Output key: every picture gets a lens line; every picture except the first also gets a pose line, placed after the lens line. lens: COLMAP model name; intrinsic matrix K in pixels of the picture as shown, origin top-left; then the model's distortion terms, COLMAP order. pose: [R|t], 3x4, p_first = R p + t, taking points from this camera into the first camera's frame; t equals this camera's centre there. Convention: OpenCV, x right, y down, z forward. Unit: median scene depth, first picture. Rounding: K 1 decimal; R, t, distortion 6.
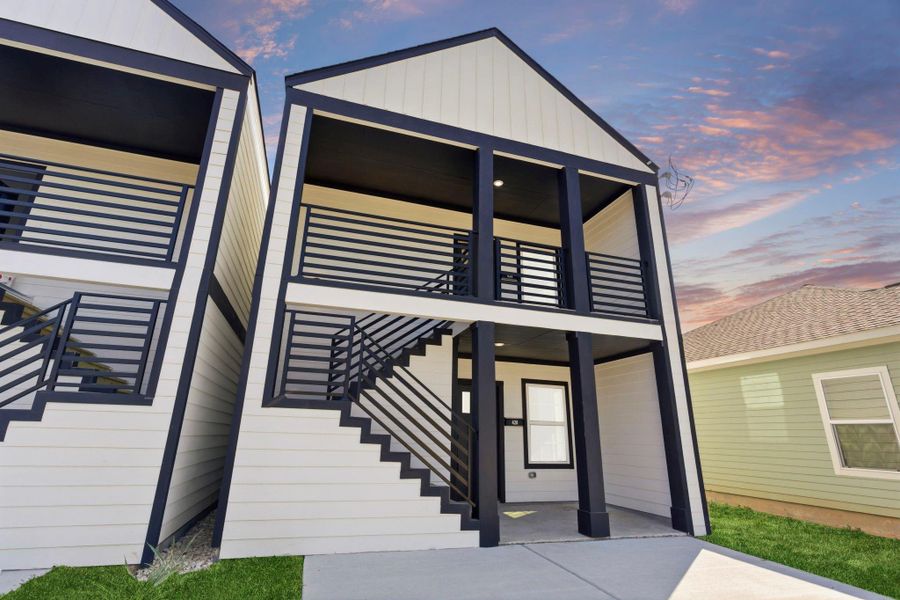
lens RADIAL K [[442.4, 0, 457.7], [0, 442.4, 294.0], [0, 0, 1]] dist [-0.000549, -0.002045]
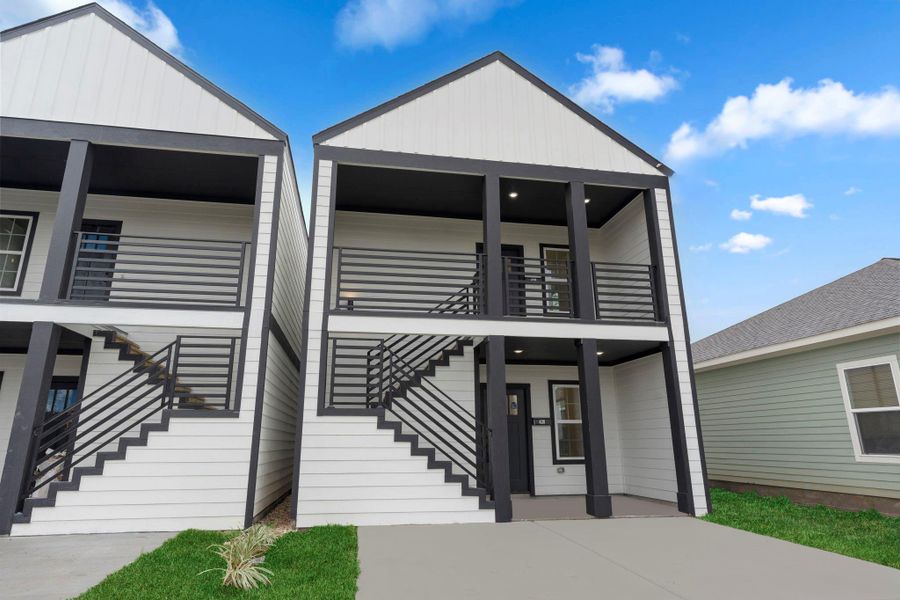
lens RADIAL K [[534.6, 0, 455.3], [0, 534.6, 295.2], [0, 0, 1]] dist [-0.010991, 0.005492]
pose [[0.990639, -0.061466, -0.121886, 0.142722], [0.066394, 0.997115, 0.036790, -0.106721], [0.119273, -0.044538, 0.991862, -0.407921]]
